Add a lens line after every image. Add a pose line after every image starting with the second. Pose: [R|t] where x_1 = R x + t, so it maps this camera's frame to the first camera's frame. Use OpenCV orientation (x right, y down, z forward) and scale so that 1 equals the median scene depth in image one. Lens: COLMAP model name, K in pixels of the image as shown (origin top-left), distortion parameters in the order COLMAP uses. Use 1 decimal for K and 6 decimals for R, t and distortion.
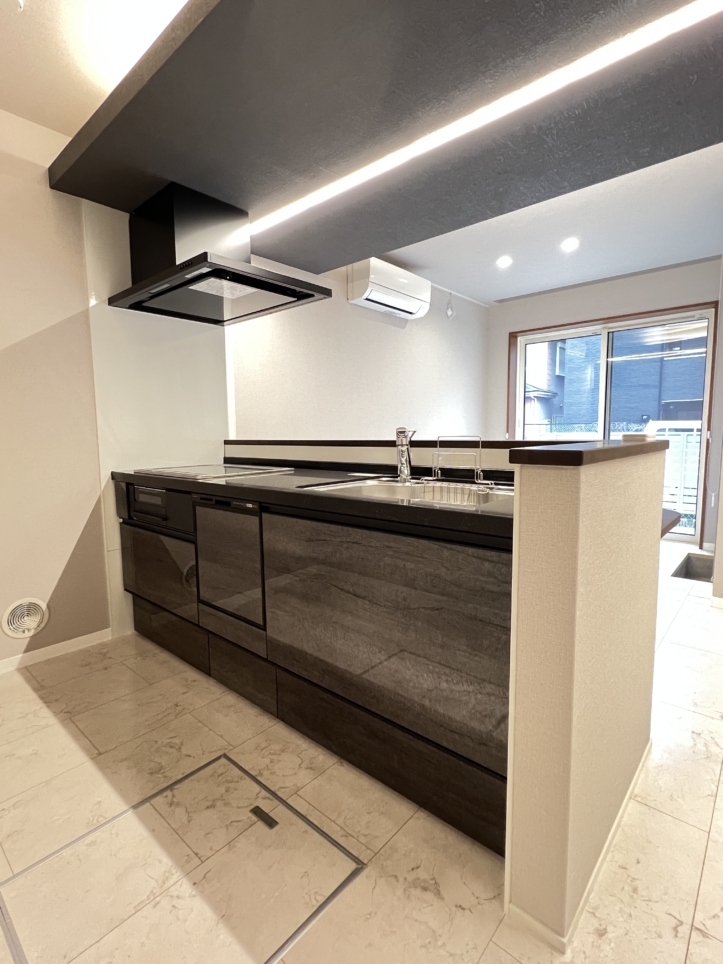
lens RADIAL K [[474.5, 0, 359.9], [0, 474.5, 482.5], [0, 0, 1]] dist [0.003558, 0.000201]
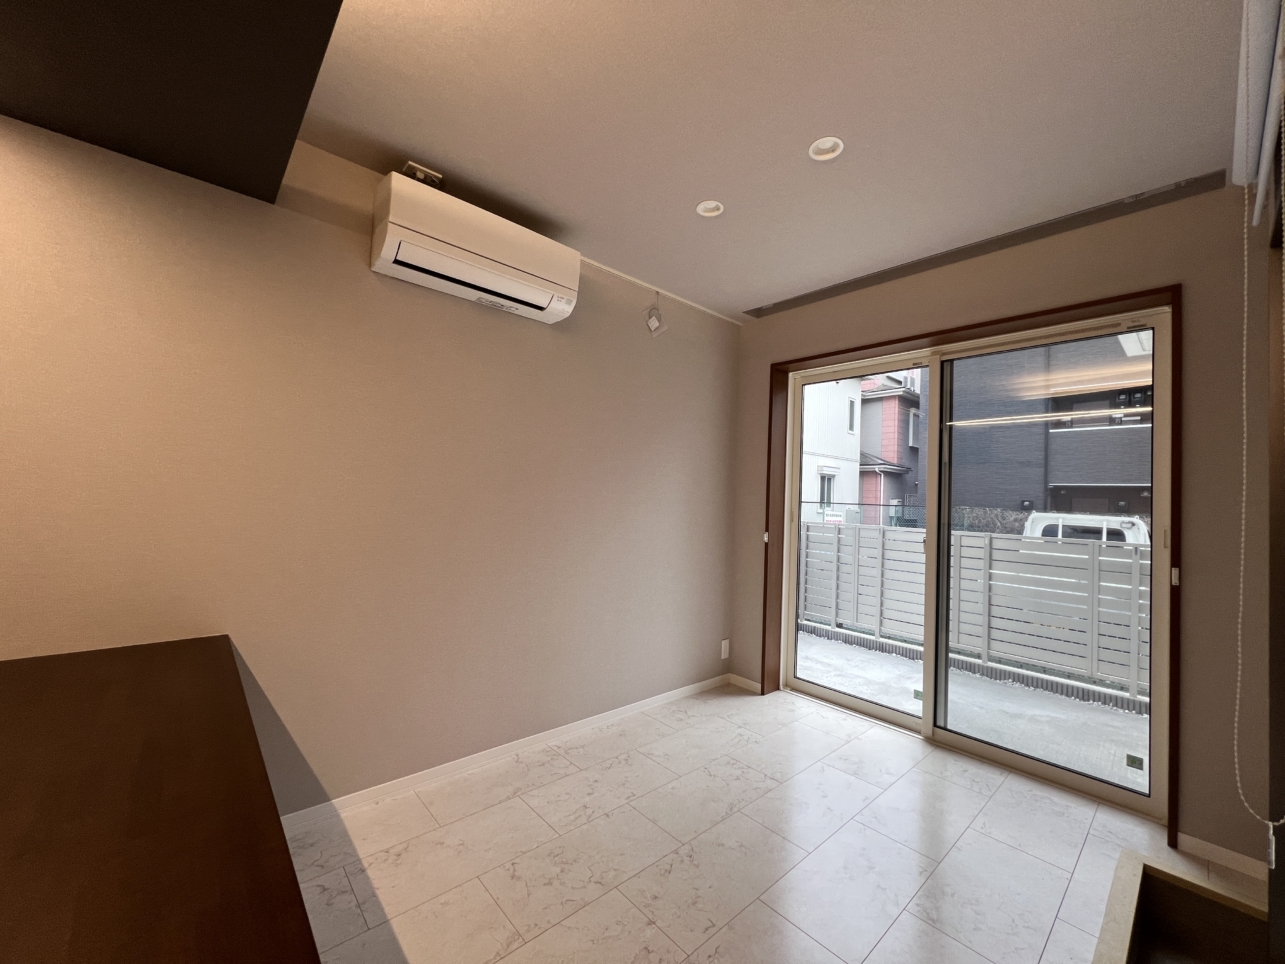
lens RADIAL K [[508.8, 0, 645.1], [0, 508.8, 481.7], [0, 0, 1]] dist [-0.000342, 0.000158]
pose [[0.992991, 0.045653, -0.109015, 0.228843], [-0.060333, 0.988952, -0.135403, -0.073276], [0.101629, 0.141031, 0.984775, 0.370126]]
